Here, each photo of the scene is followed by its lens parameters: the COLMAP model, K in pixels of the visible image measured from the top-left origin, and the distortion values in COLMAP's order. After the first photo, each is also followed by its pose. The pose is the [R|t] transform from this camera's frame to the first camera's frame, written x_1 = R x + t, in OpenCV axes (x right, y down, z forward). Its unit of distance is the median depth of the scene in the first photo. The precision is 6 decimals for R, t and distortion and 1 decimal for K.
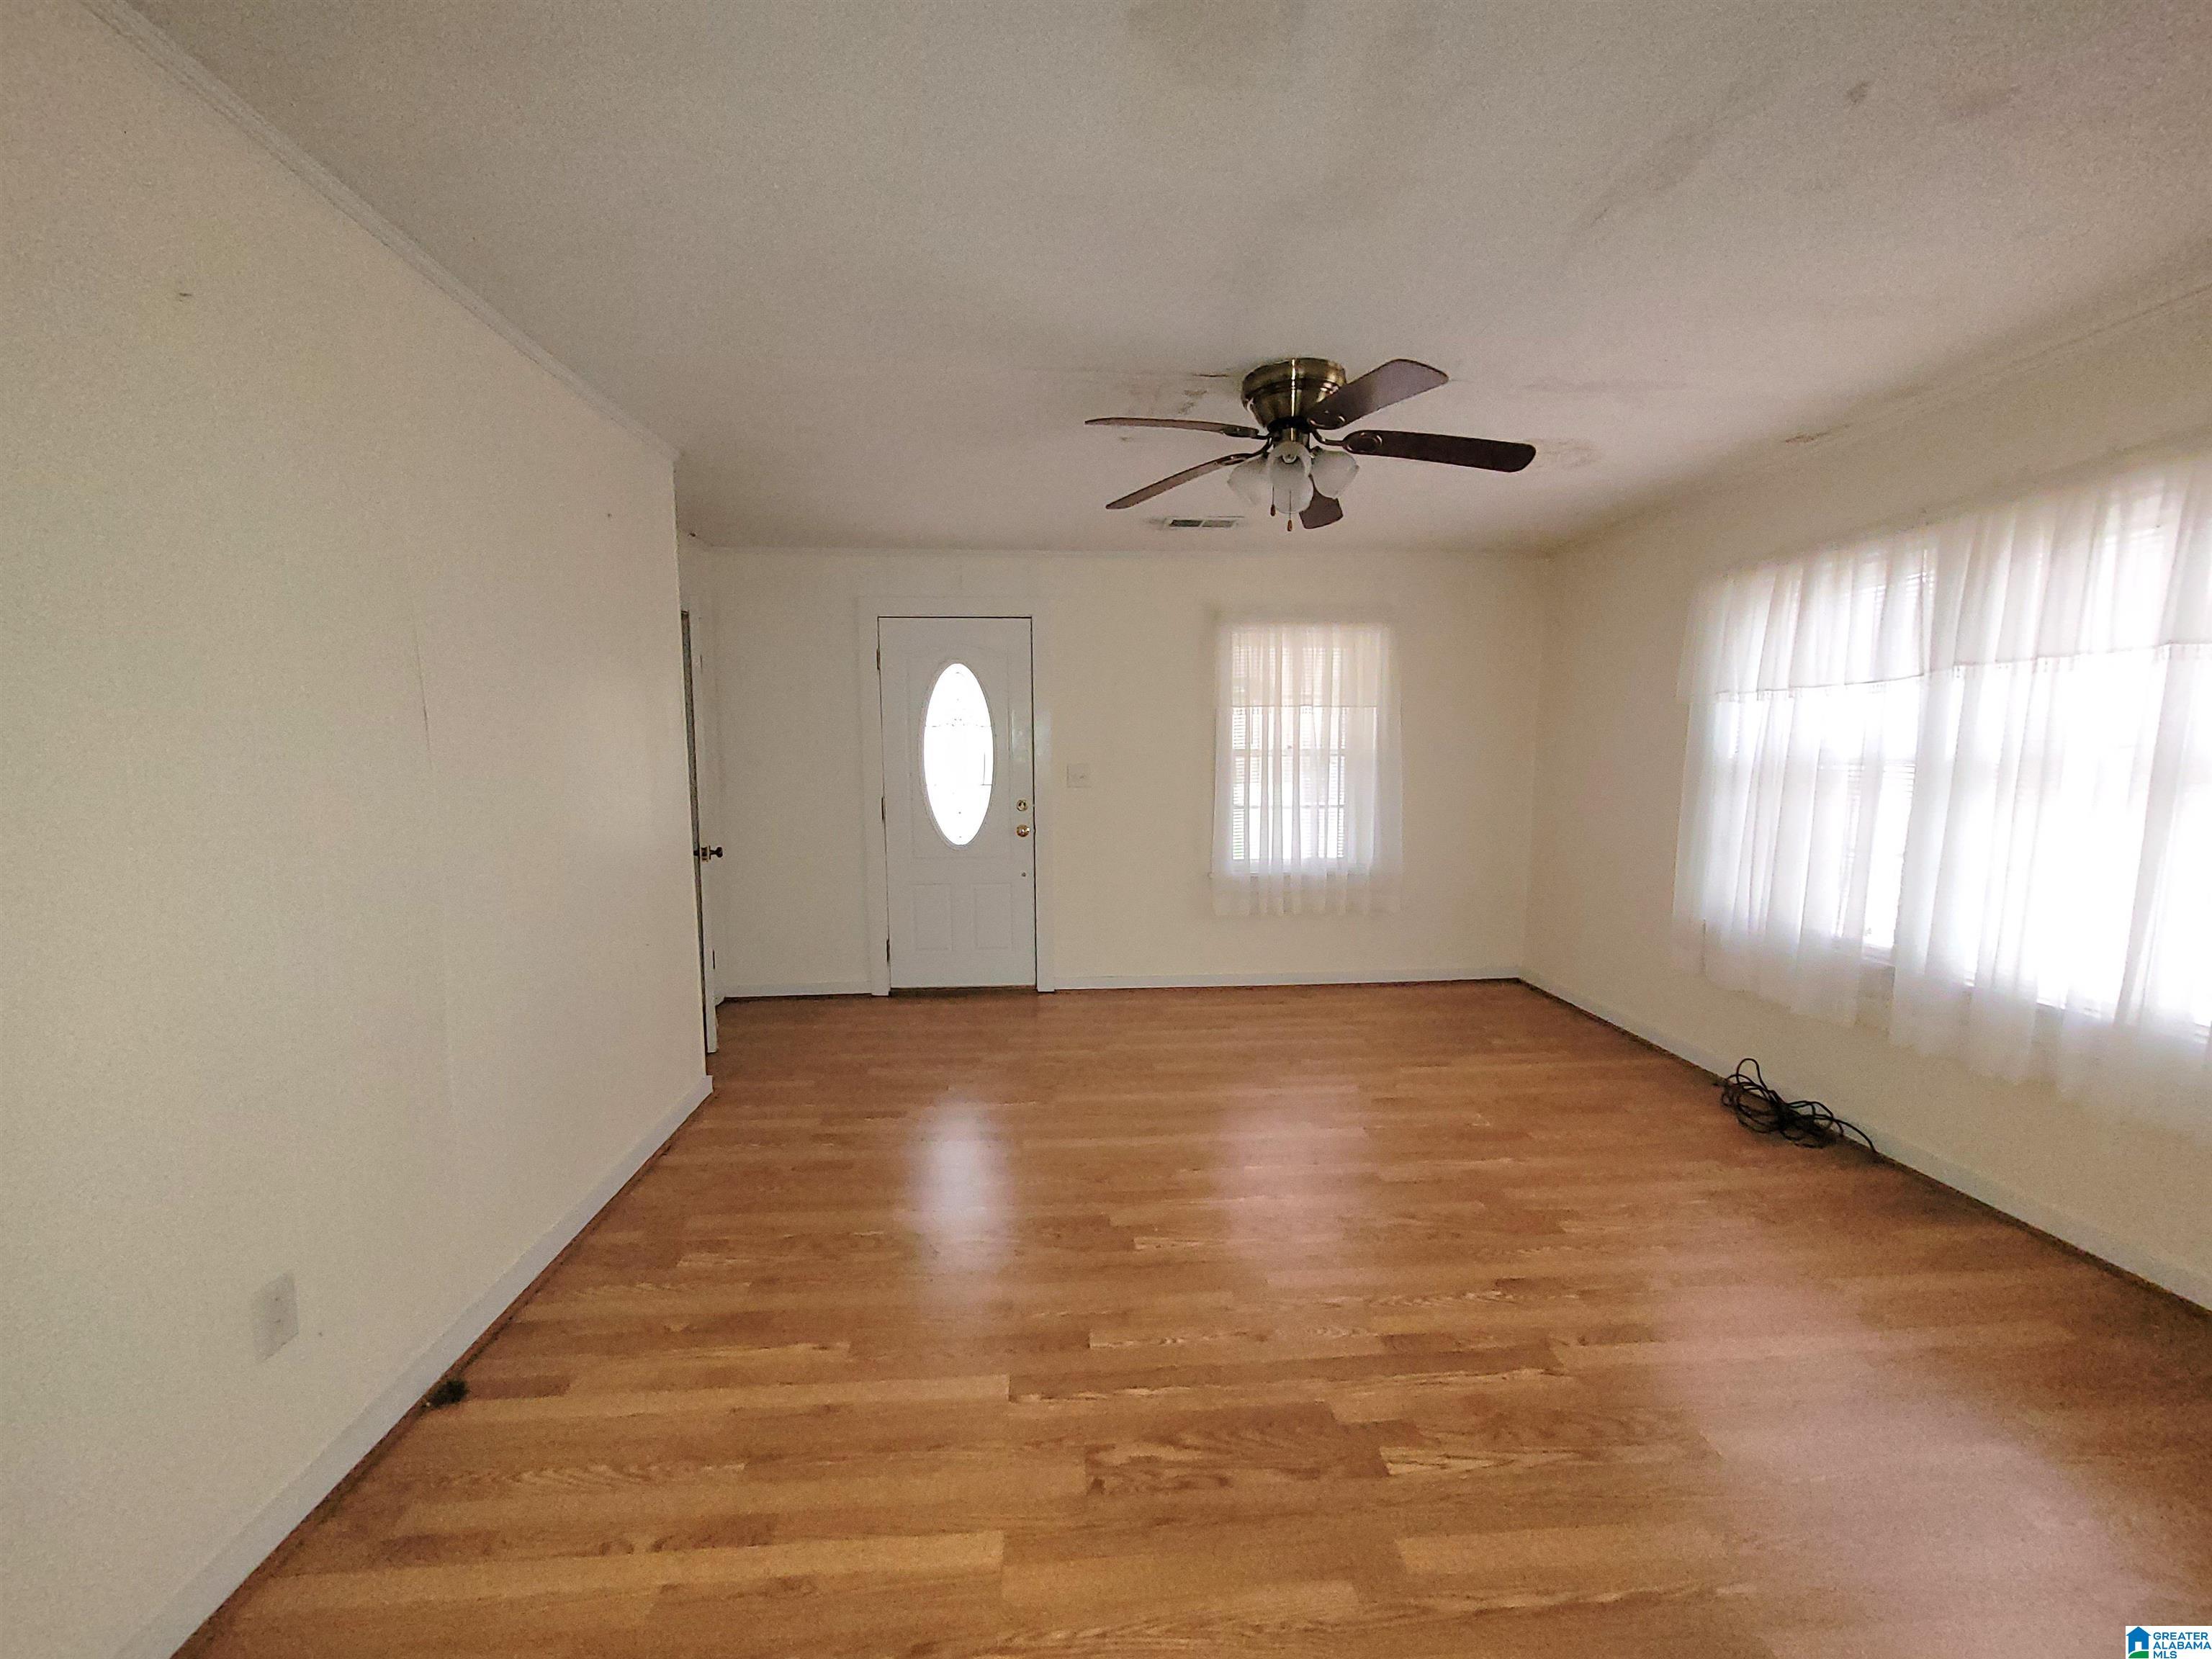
lens RADIAL K [[875.4, 0, 1102.3], [0, 875.4, 841.2], [0, 0, 1]] dist [0.005837, -0.001347]
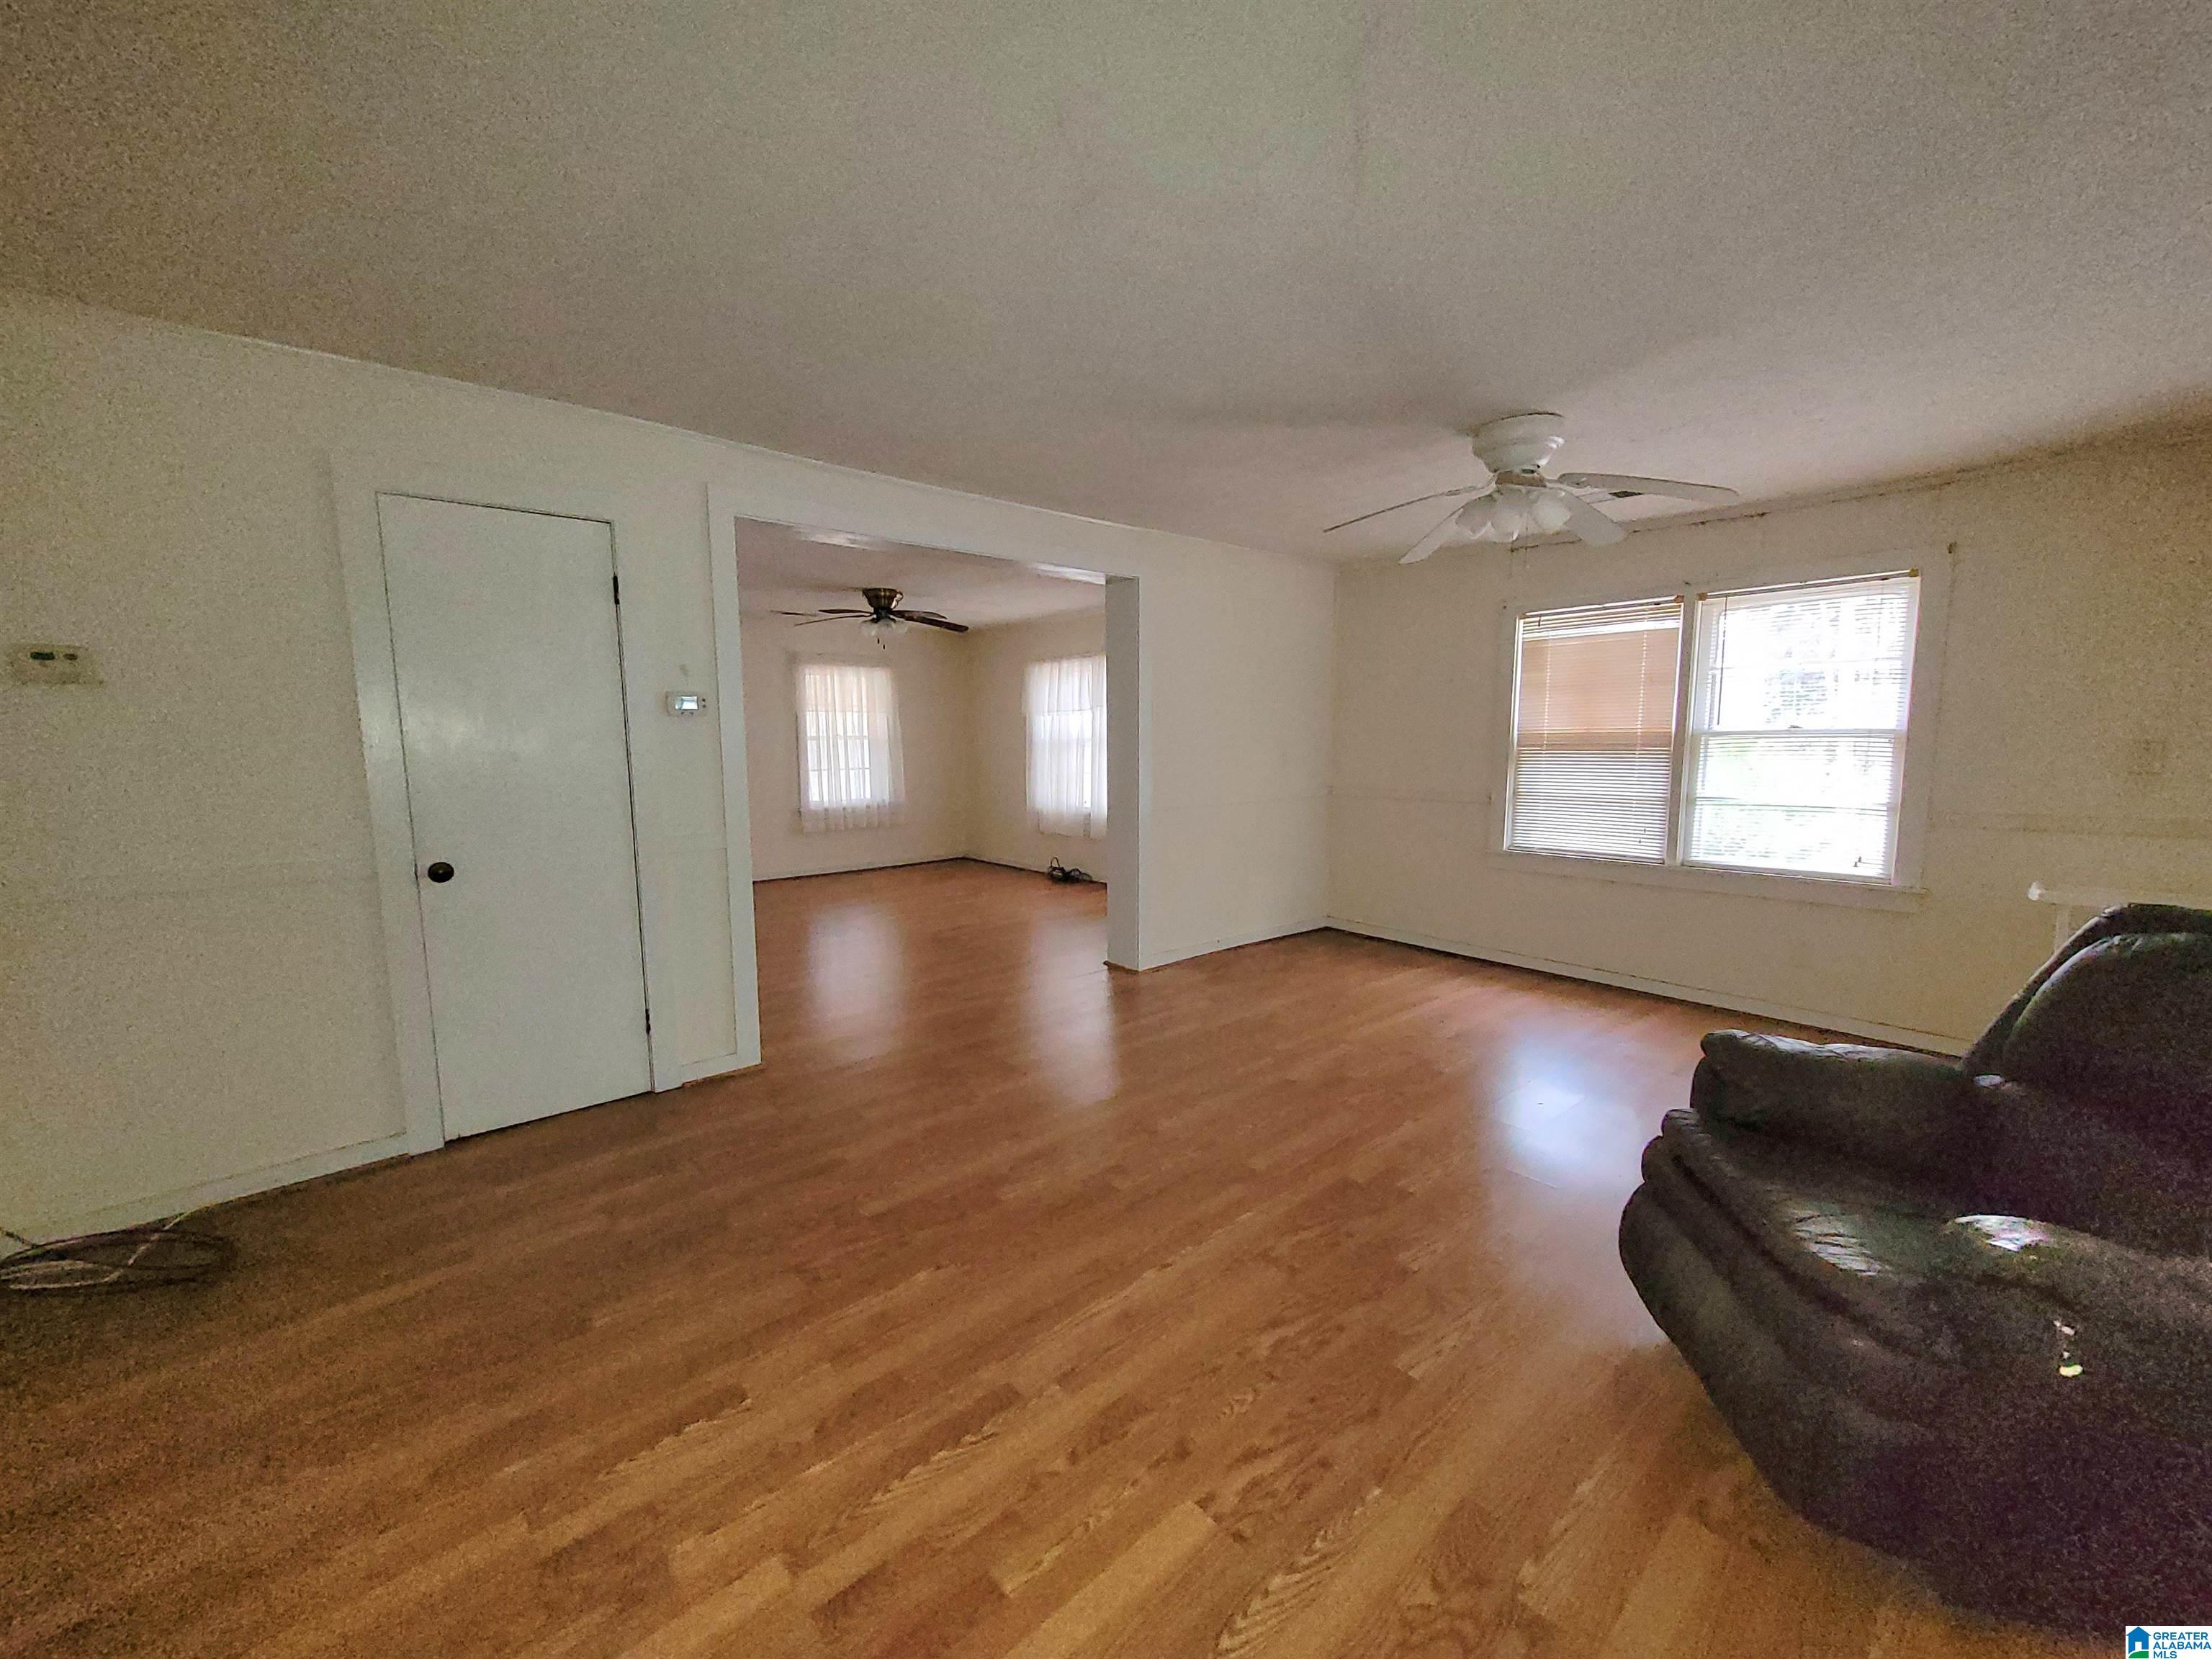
lens RADIAL K [[875.4, 0, 1098.8], [0, 875.4, 846.4], [0, 0, 1]] dist [0.005837, -0.001347]
pose [[0.805769, -0.073410, 0.587663, -0.706392], [0.064699, 0.997260, 0.035866, 0.146639], [-0.588686, 0.009121, 0.808311, -1.226829]]
